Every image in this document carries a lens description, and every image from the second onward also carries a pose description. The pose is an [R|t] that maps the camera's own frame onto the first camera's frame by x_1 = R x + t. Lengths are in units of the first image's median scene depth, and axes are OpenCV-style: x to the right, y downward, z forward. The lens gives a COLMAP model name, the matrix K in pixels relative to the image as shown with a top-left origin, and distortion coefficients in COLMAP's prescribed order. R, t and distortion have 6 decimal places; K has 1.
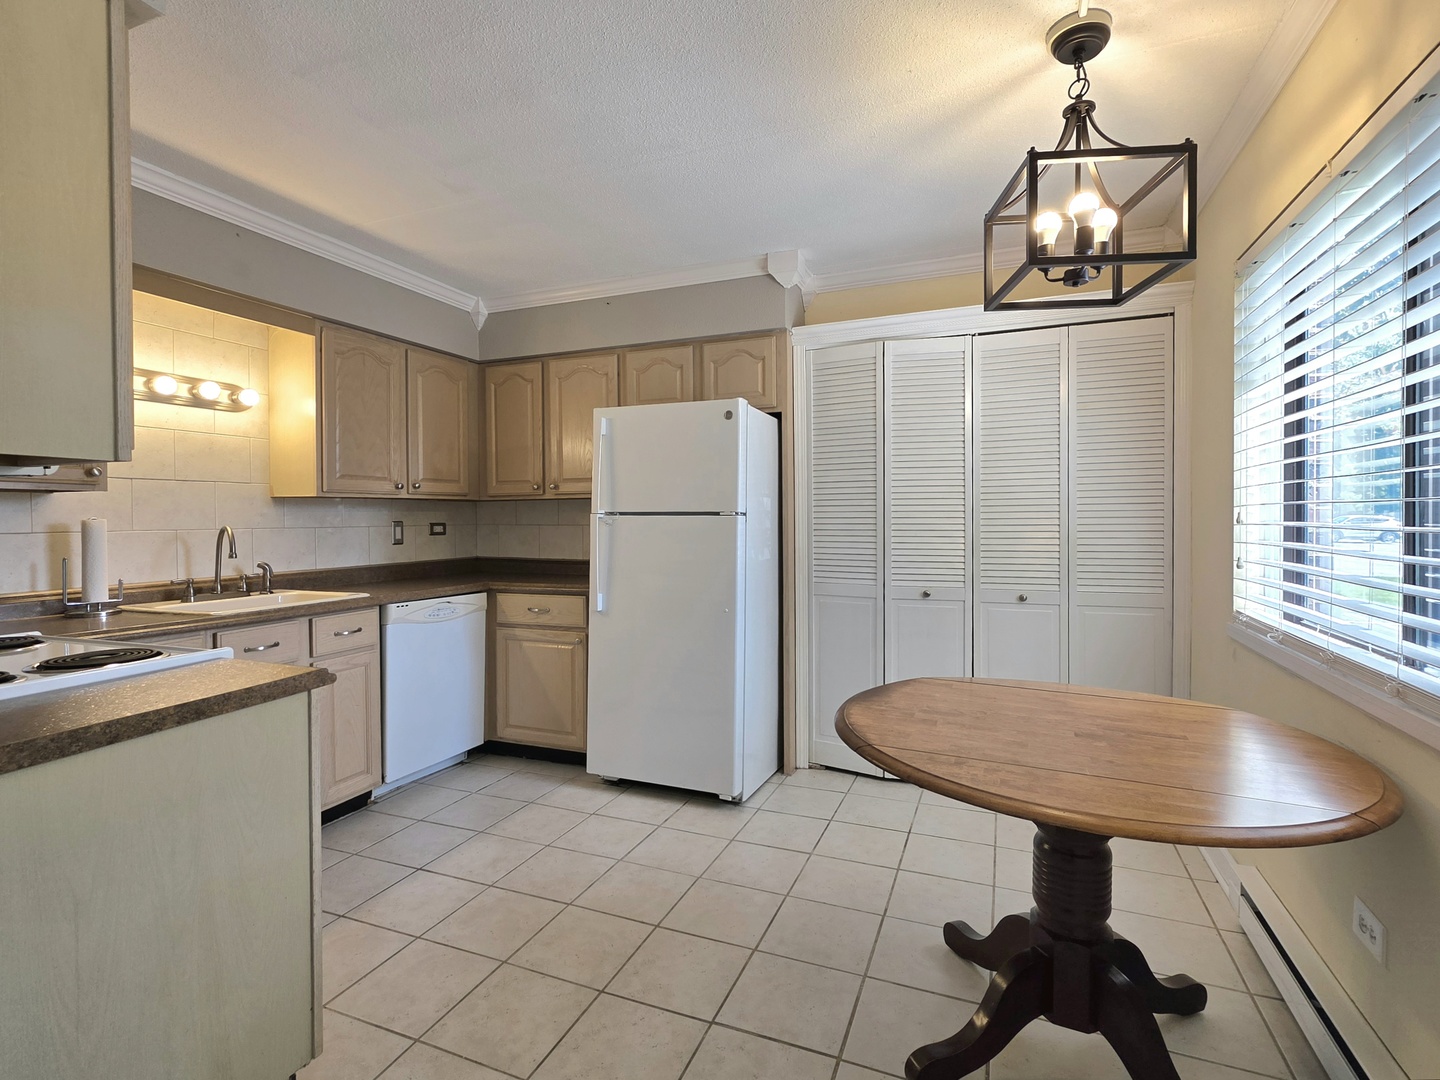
lens RADIAL K [[700.2, 0, 721.3], [0, 700.2, 526.9], [0, 0, 1]] dist [0.009082, -0.001527]
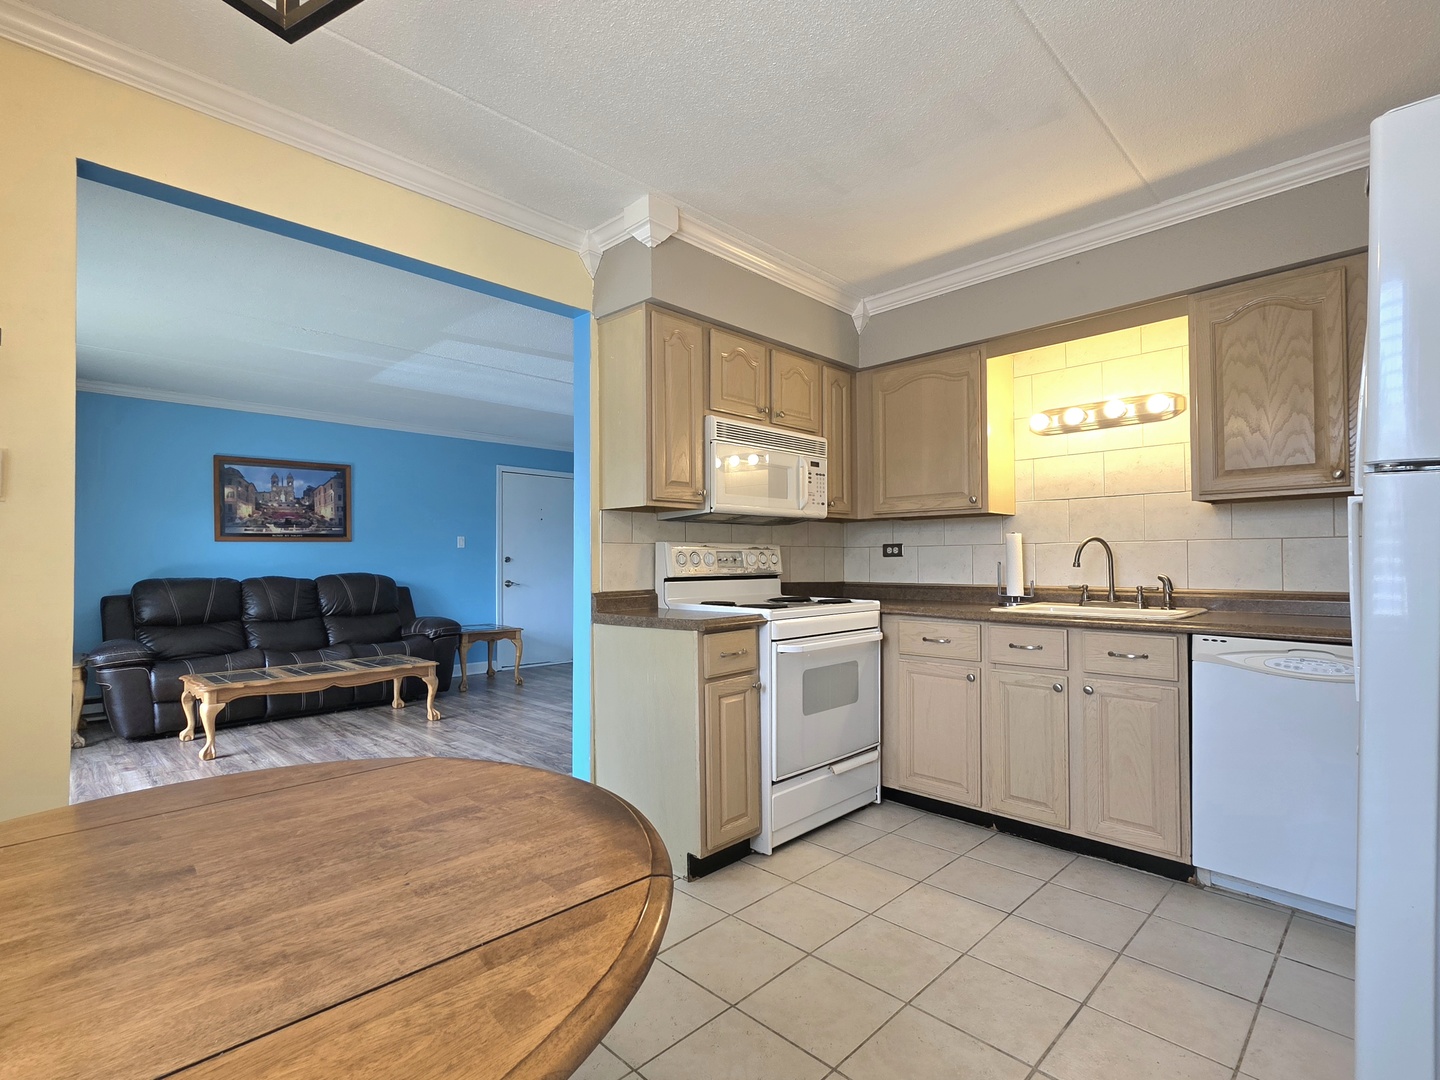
lens RADIAL K [[700.2, 0, 728.2], [0, 700.2, 550.8], [0, 0, 1]] dist [0.009082, -0.001527]
pose [[-0.390346, -0.004580, -0.920657, 0.453450], [-0.003454, 0.999988, -0.003511, 0.023073], [0.920662, 0.001809, -0.390357, 0.854019]]
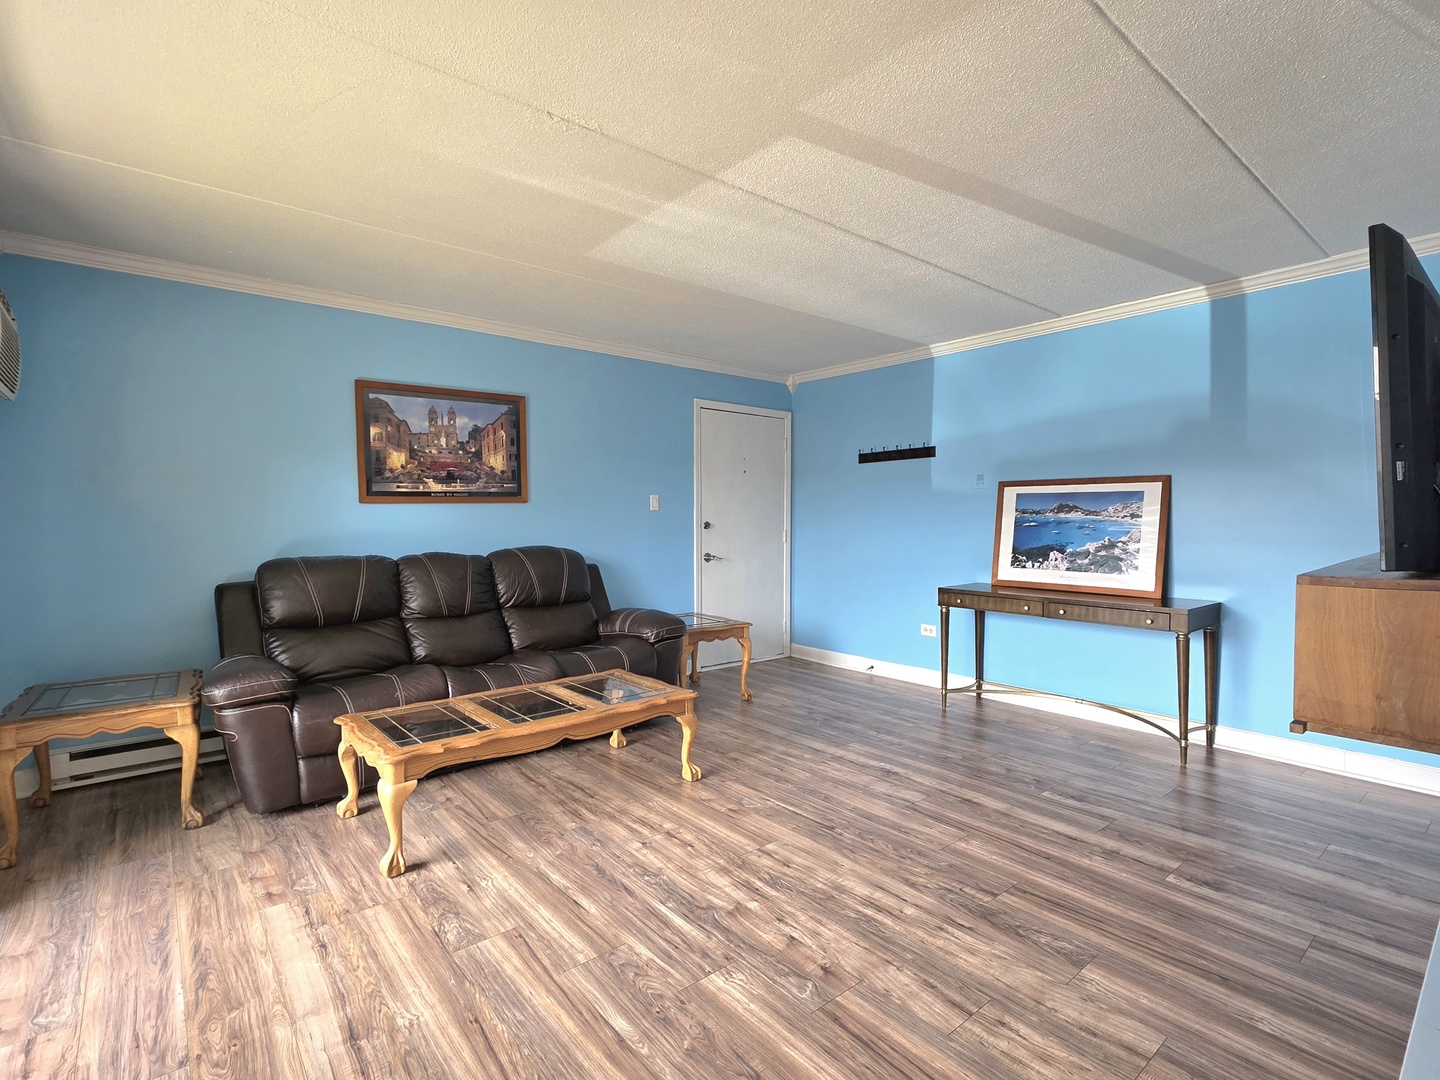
lens RADIAL K [[700.2, 0, 715.1], [0, 700.2, 540.8], [0, 0, 1]] dist [0.009082, -0.001527]
pose [[-0.479216, 0.039339, -0.876815, 0.110295], [-0.006190, 0.998819, 0.048195, -0.000434], [0.877675, 0.028523, -0.478406, 0.102272]]
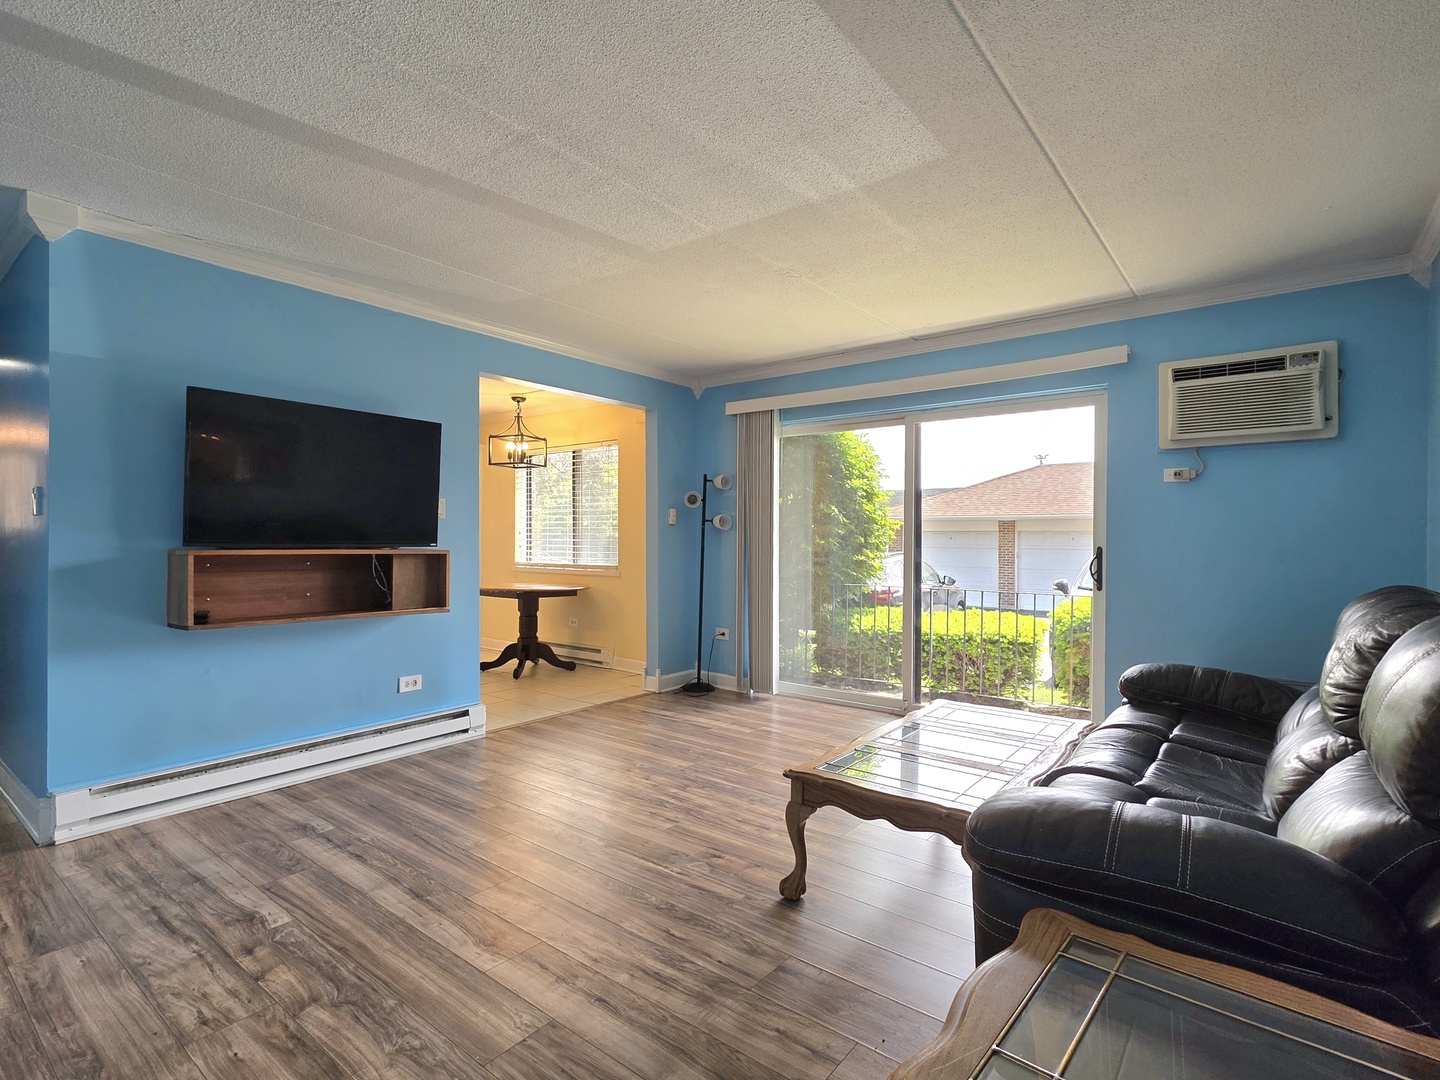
lens RADIAL K [[720.7, 0, 704.3], [0, 720.7, 558.1], [0, 0, 1]] dist [0.001012, 0.002501]
pose [[0.298030, -0.018706, 0.954373, -1.586169], [0.008590, 0.999820, 0.016915, 0.041511], [-0.954518, 0.003157, 0.298137, -0.584061]]
